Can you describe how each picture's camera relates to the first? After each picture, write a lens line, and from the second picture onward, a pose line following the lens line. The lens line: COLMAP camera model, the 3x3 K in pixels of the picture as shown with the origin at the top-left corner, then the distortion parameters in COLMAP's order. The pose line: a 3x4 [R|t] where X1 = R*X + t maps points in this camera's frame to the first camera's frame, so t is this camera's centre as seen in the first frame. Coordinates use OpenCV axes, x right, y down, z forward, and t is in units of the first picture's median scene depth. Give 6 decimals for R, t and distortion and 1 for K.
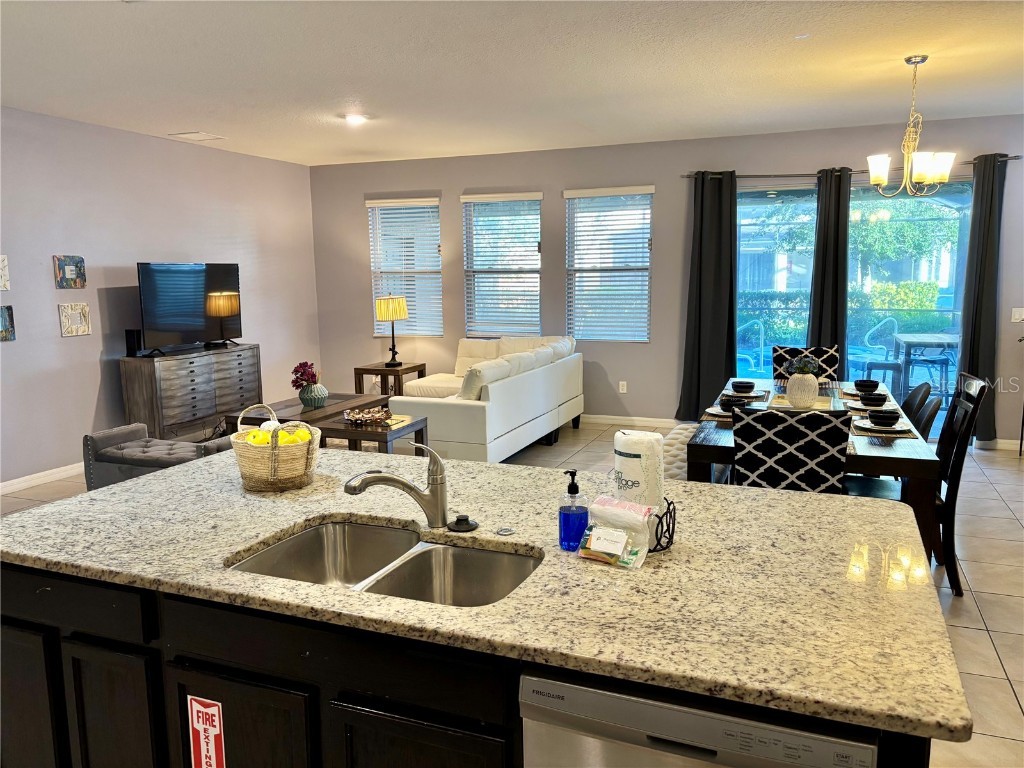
lens RADIAL K [[773.9, 0, 516.6], [0, 773.9, 384.8], [0, 0, 1]] dist [0.067441, -0.079165]
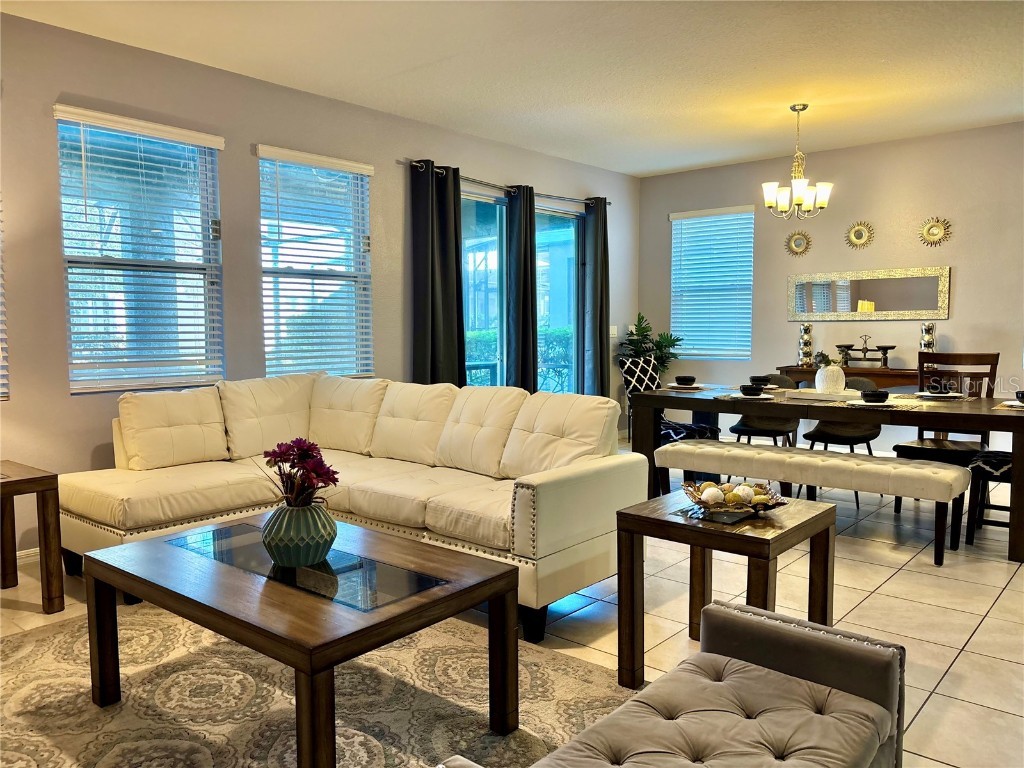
lens RADIAL K [[773.9, 0, 504.6], [0, 773.9, 389.7], [0, 0, 1]] dist [0.067441, -0.079165]
pose [[0.327330, -0.070268, 0.942294, -0.579386], [0.138603, 0.990015, 0.025679, -0.052160], [-0.934689, 0.122200, 0.333801, 0.762375]]
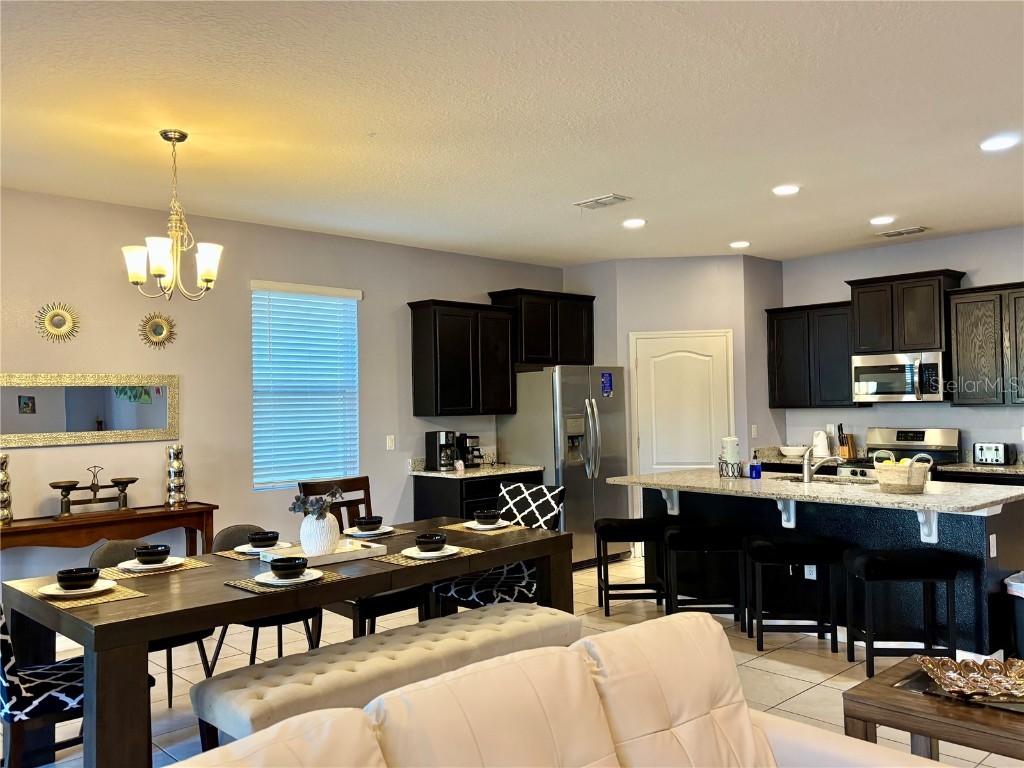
lens RADIAL K [[835.2, 0, 517.3], [0, 835.2, 388.5], [0, 0, 1]] dist [0.068190, -0.085745]
pose [[-0.909281, 0.036598, 0.414570, -0.121778], [0.089162, 0.990128, 0.108152, -0.152123], [-0.406520, 0.135305, -0.903568, 1.193325]]
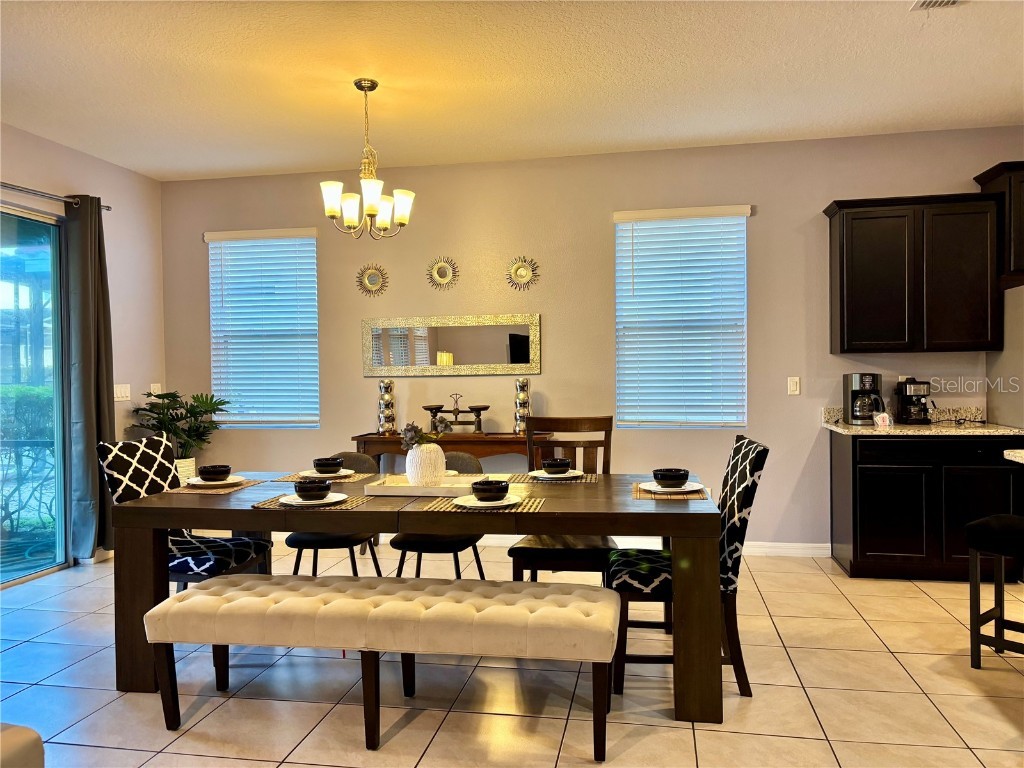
lens RADIAL K [[773.9, 0, 509.0], [0, 773.9, 383.6], [0, 0, 1]] dist [0.067441, -0.079165]
pose [[-0.192874, -0.002242, 0.981221, -0.274364], [0.157406, 0.986976, 0.033195, -0.060217], [-0.968516, 0.160852, -0.190009, 0.754569]]
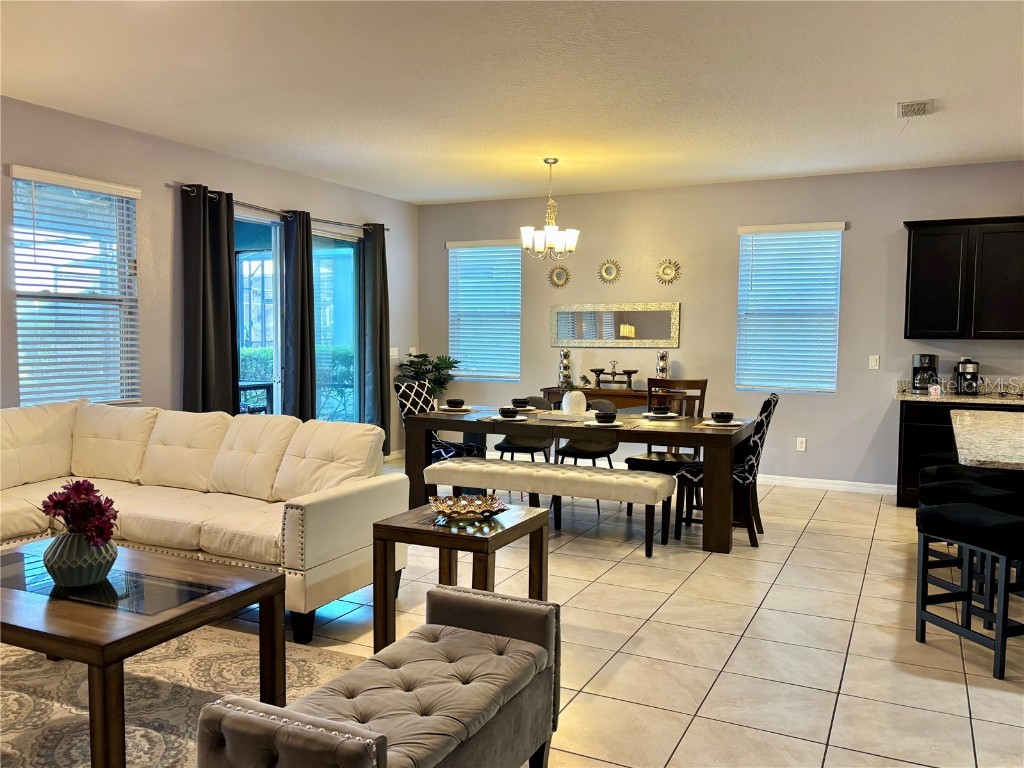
lens RADIAL K [[835.2, 0, 511.2], [0, 835.2, 382.8], [0, 0, 1]] dist [0.068190, -0.085745]
pose [[0.072644, -0.048513, 0.996177, -0.697565], [0.135248, 0.990069, 0.038353, -0.066631], [-0.988145, 0.131945, 0.078484, 0.710850]]
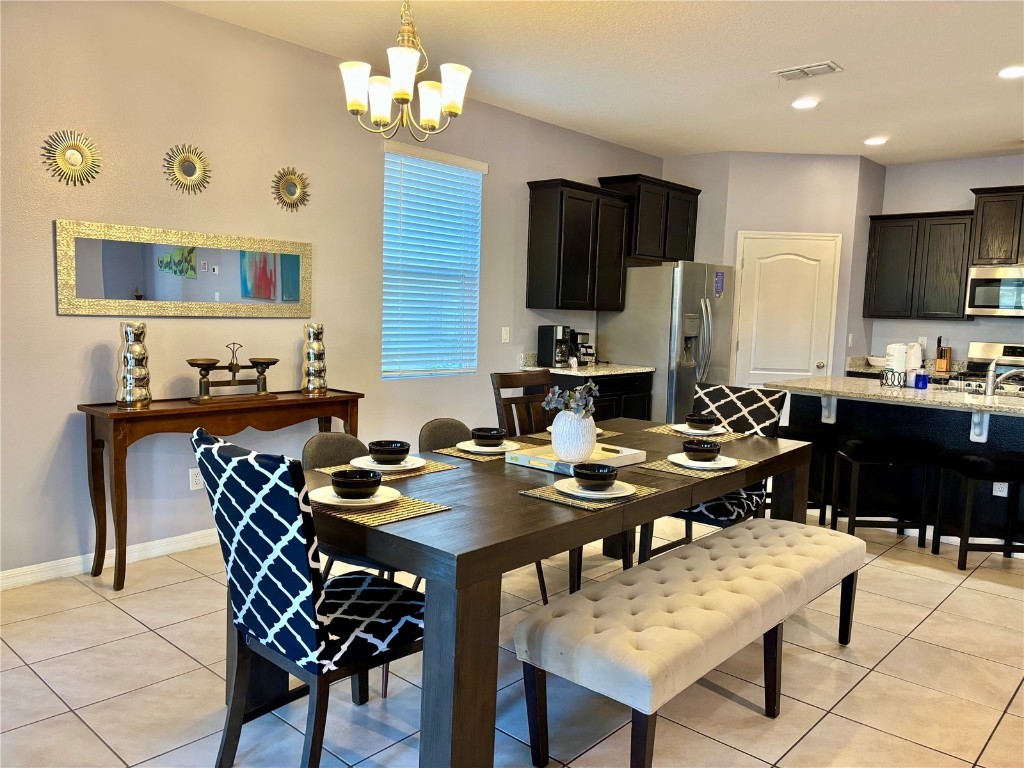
lens RADIAL K [[773.9, 0, 525.3], [0, 773.9, 387.3], [0, 0, 1]] dist [0.067441, -0.079165]
pose [[-0.941940, -0.051817, 0.331758, 0.135710], [0.027893, 0.972532, 0.231094, -0.133908], [-0.334619, 0.226930, -0.914621, 1.153563]]
